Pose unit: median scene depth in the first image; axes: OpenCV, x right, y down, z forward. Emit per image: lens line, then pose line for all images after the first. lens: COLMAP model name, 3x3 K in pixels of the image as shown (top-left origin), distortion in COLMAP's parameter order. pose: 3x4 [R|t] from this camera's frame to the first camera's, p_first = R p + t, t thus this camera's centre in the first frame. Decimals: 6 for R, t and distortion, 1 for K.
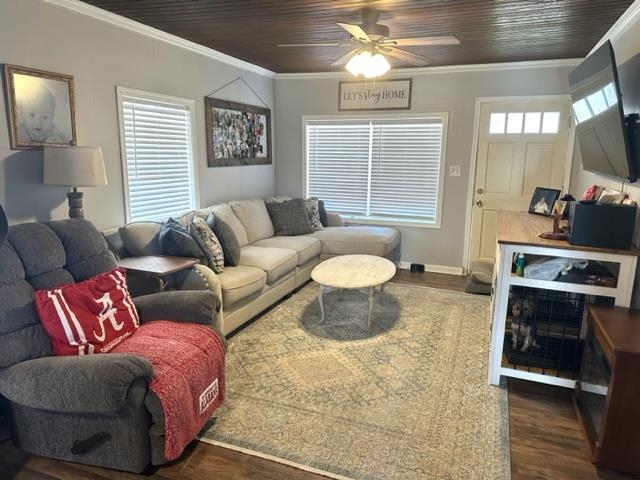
lens RADIAL K [[446.6, 0, 319.9], [0, 446.6, 237.2], [0, 0, 1]] dist [0.069559, -0.063971]
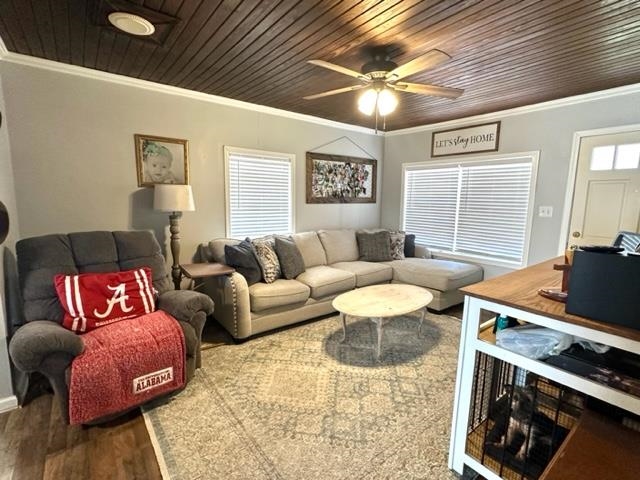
lens RADIAL K [[309.8, 0, 319.2], [0, 309.8, 241.2], [0, 0, 1]] dist [-0.002262, 0.003234]
pose [[0.854193, 0.072648, -0.514857, 0.277789], [-0.102115, 0.994347, -0.029112, -0.021967], [0.509831, 0.077441, 0.856782, 0.248586]]
